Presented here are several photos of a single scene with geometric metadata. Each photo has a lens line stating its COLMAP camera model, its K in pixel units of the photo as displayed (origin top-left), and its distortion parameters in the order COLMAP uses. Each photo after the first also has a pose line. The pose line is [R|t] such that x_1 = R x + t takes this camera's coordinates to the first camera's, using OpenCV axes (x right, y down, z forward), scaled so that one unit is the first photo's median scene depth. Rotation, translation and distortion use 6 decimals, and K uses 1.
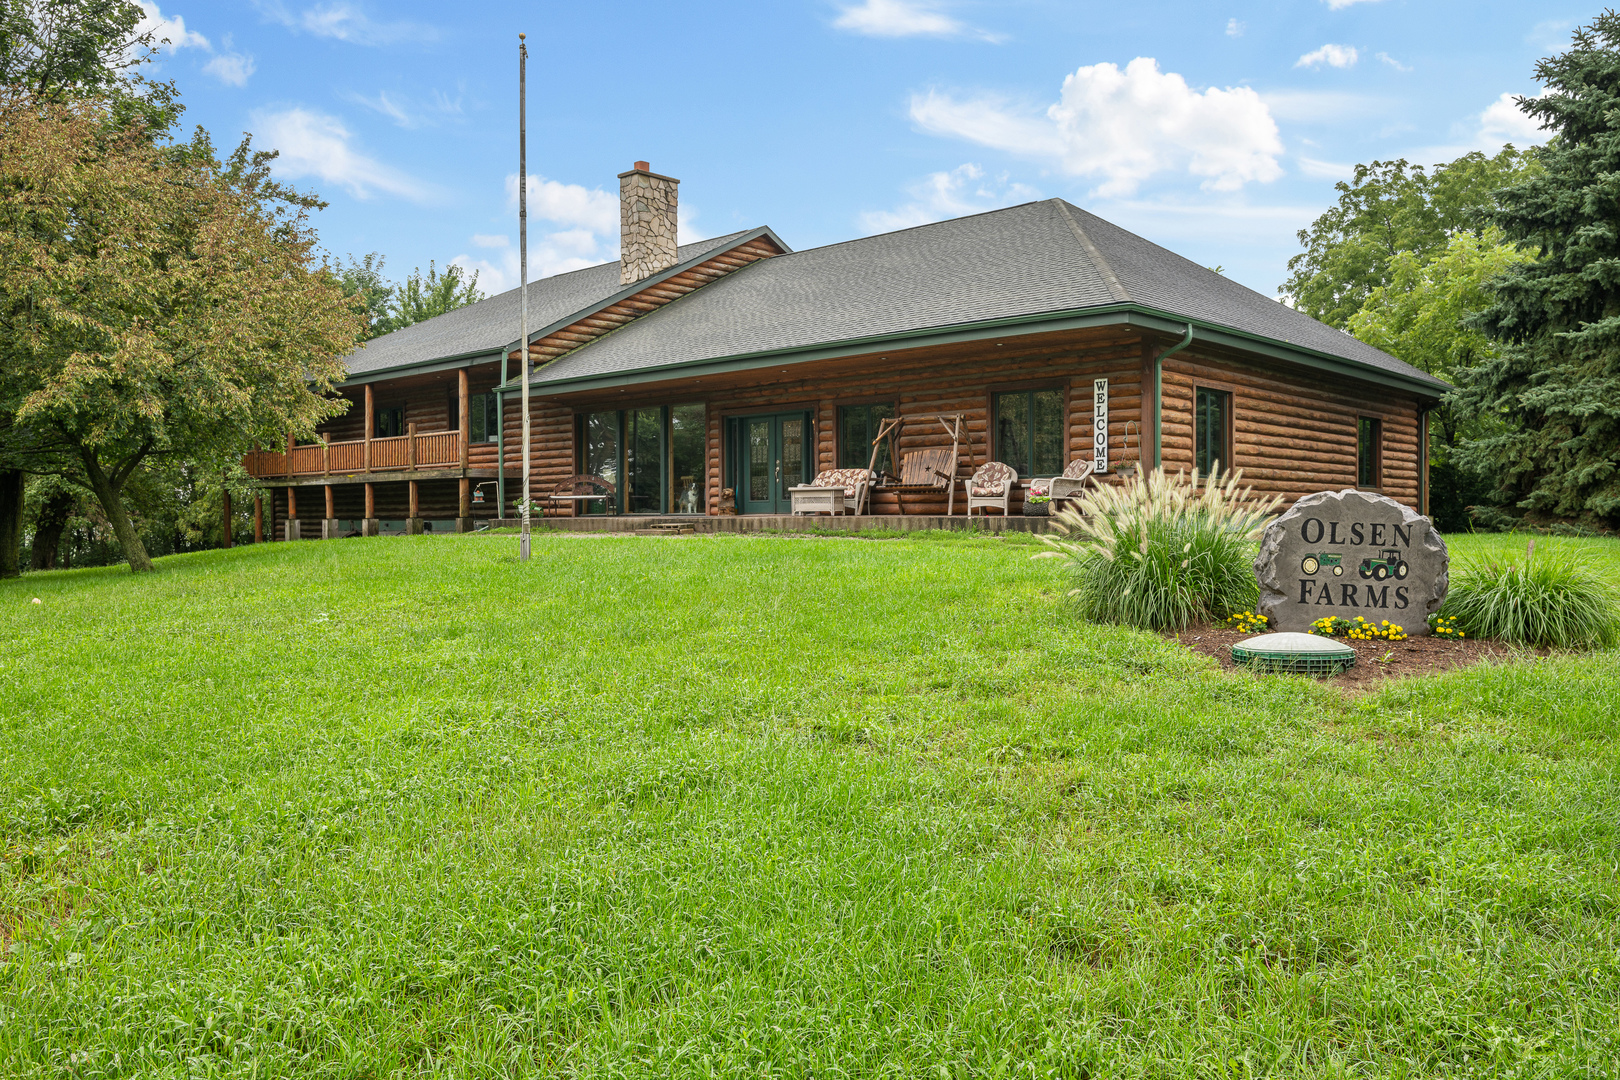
lens RADIAL K [[1201.6, 0, 811.6], [0, 1201.6, 530.4], [0, 0, 1]] dist [-0.001074, 0.000776]
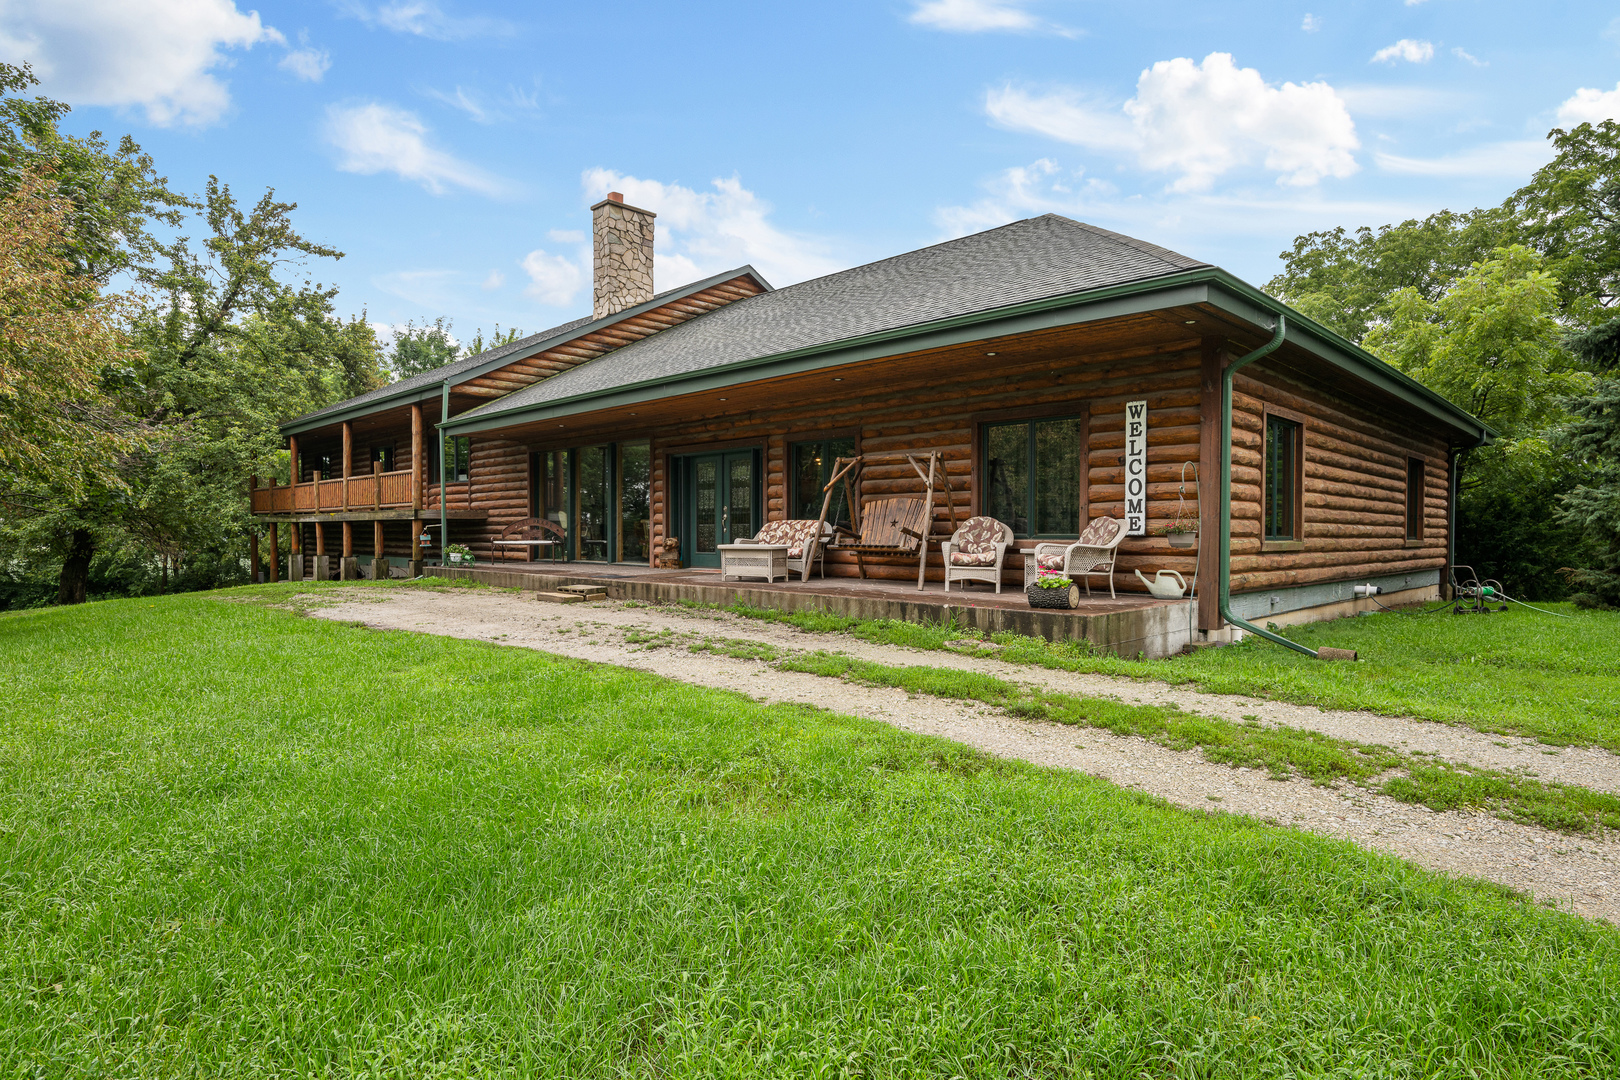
lens RADIAL K [[873.6, 0, 808.1], [0, 873.6, 550.8], [0, 0, 1]] dist [-0.003013, -0.000957]
pose [[0.999368, 0.007327, -0.034788, 0.055328], [-0.006935, 0.999911, 0.011365, -0.035694], [0.034868, -0.011116, 0.999330, 0.396368]]
